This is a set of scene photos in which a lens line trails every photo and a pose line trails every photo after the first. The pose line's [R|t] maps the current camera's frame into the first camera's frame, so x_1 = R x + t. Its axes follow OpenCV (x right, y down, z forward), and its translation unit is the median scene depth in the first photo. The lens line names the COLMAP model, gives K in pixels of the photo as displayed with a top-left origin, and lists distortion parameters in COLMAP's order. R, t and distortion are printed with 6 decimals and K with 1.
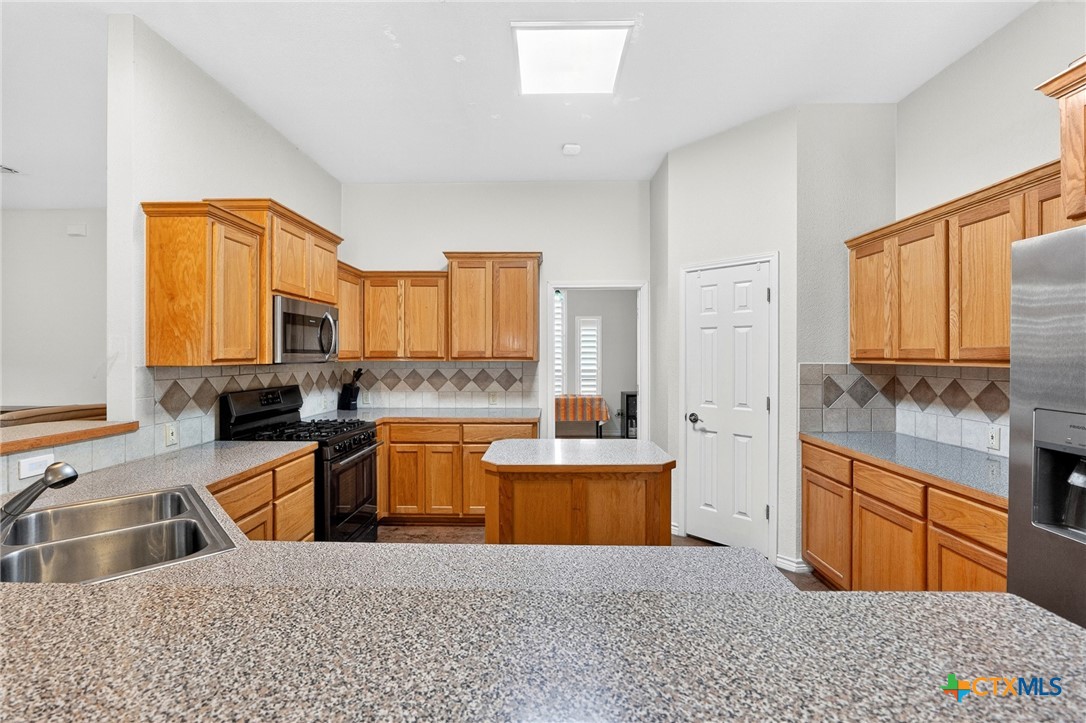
lens RADIAL K [[465.1, 0, 538.3], [0, 465.1, 357.3], [0, 0, 1]] dist [-0.009460, -0.000011]
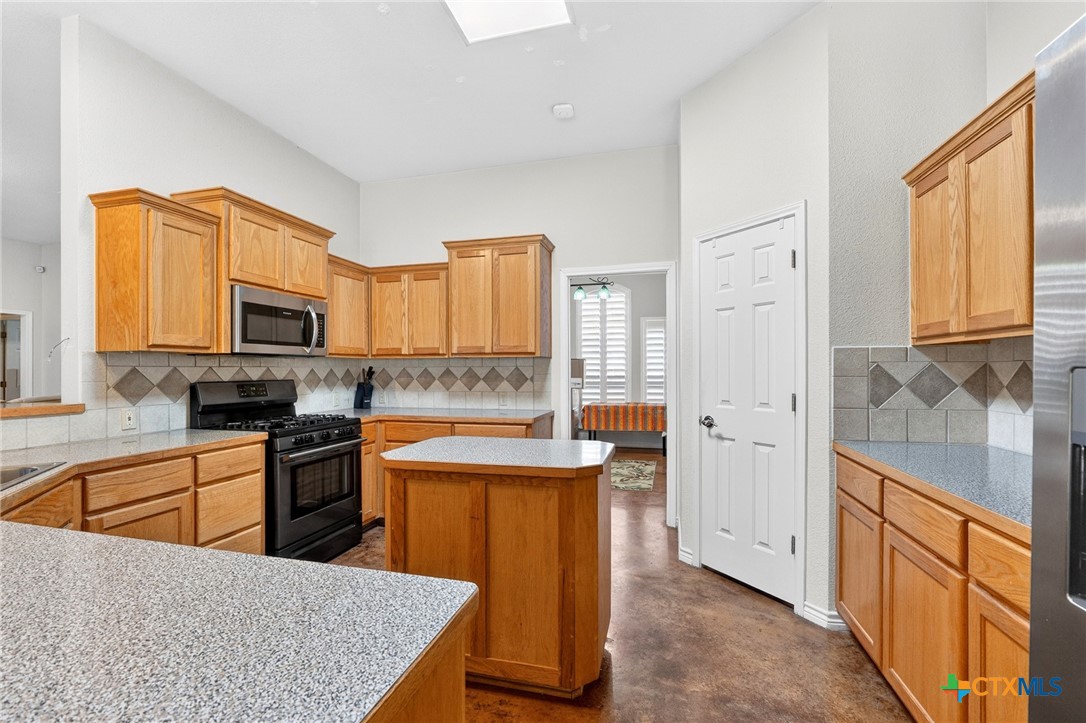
lens RADIAL K [[465.6, 0, 541.1], [0, 465.6, 372.9], [0, 0, 1]] dist [-0.008548, -0.000101]
pose [[0.971544, -0.001983, -0.236850, 0.289676], [0.002419, 0.999996, 0.001553, 0.052155], [0.236846, -0.002082, 0.971545, 0.172601]]
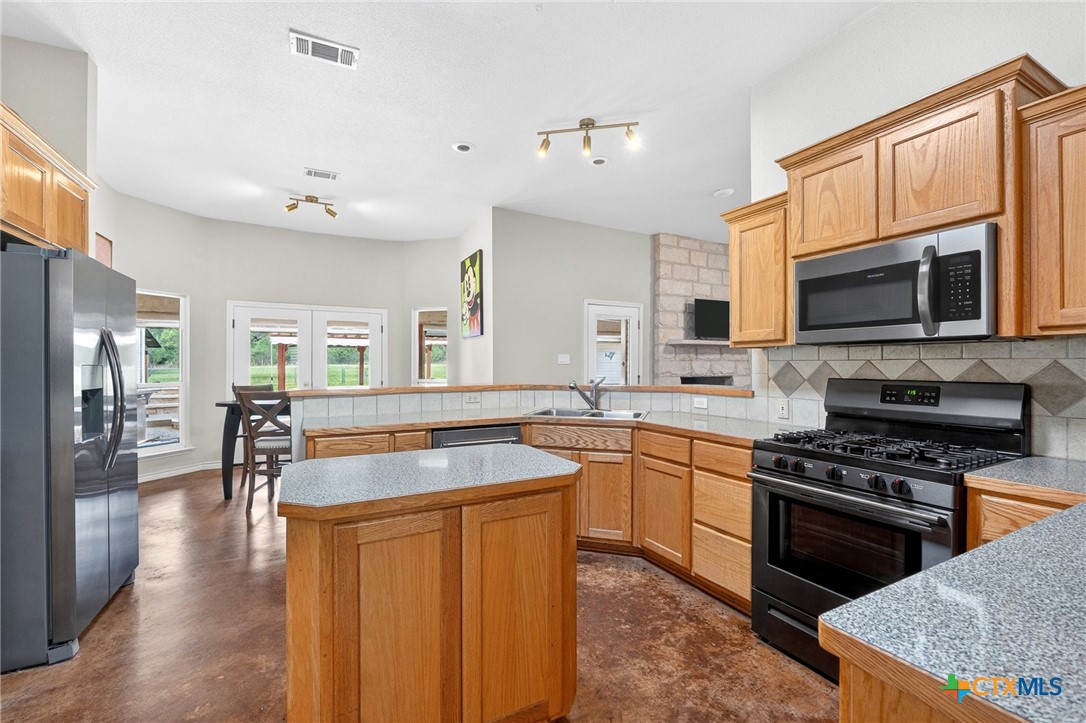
lens RADIAL K [[465.1, 0, 538.3], [0, 465.1, 357.3], [0, 0, 1]] dist [-0.009460, -0.000011]
pose [[-0.878844, -0.007095, -0.477057, 0.225306], [-0.003940, 0.999963, -0.007614, 0.042186], [0.477093, -0.004812, -0.878840, 1.404521]]
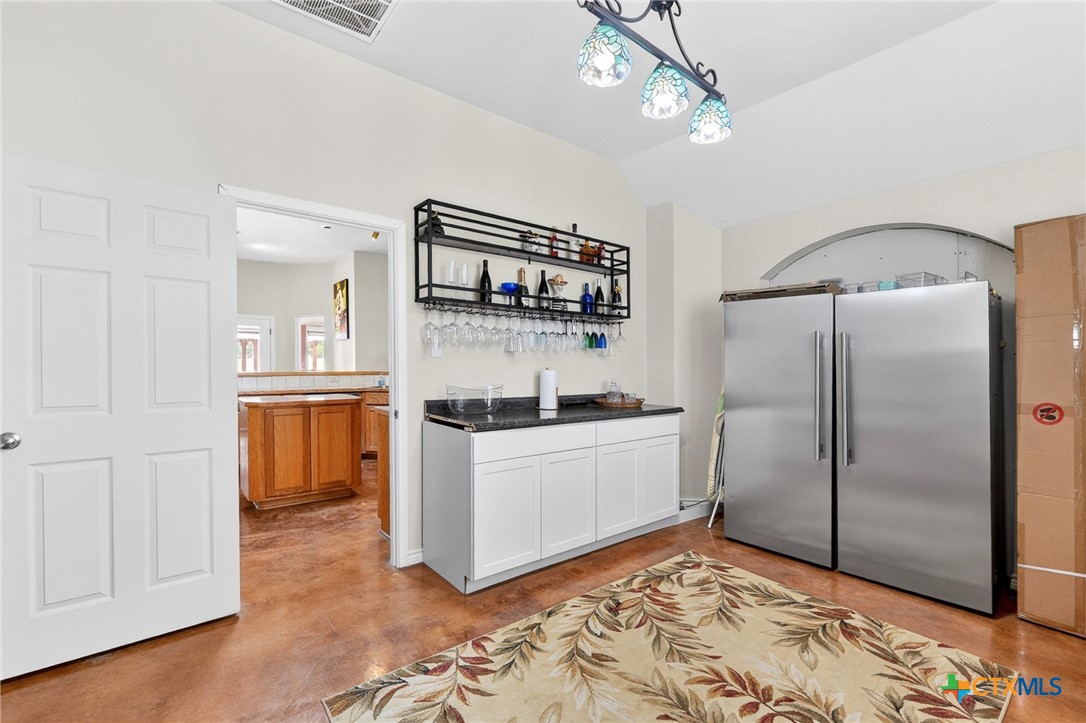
lens RADIAL K [[465.1, 0, 538.3], [0, 465.1, 357.3], [0, 0, 1]] dist [-0.009460, -0.000011]
pose [[-0.758836, -0.001422, -0.651280, 0.453423], [-0.005333, 0.999978, 0.004031, 0.031323], [0.651260, 0.006532, -0.758826, 2.440539]]
